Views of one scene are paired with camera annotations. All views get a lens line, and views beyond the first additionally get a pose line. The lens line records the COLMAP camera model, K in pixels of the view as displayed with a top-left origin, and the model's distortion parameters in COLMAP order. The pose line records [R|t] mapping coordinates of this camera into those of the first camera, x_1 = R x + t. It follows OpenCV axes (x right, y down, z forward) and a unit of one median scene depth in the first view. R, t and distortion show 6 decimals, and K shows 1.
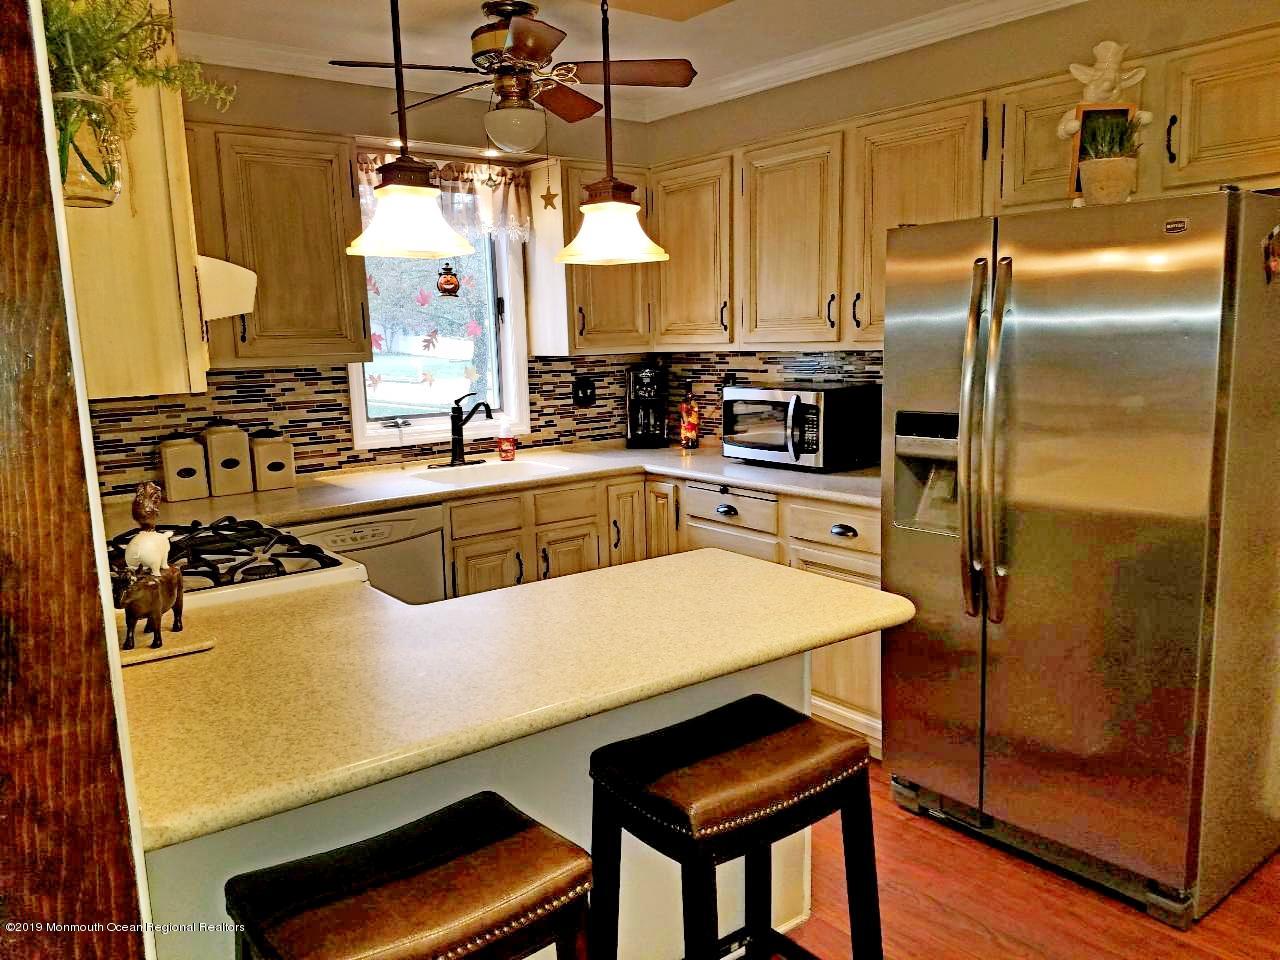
lens RADIAL K [[984.1, 0, 636.7], [0, 984.1, 478.0], [0, 0, 1]] dist [0.065585, 0.000072]
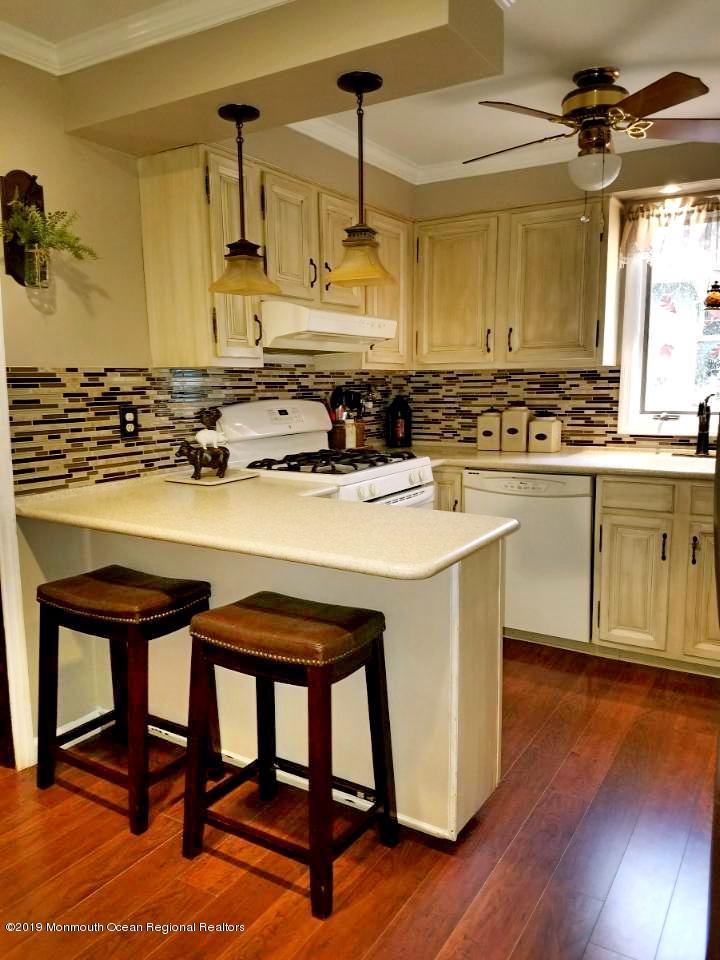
lens RADIAL K [[738.1, 0, 357.7], [0, 738.1, 484.4], [0, 0, 1]] dist [0.065585, 0.000072]
pose [[0.356325, 0.149927, -0.922255, 0.528624], [-0.136008, 0.984852, 0.107555, -0.021746], [0.924410, 0.087110, 0.371318, 0.326020]]
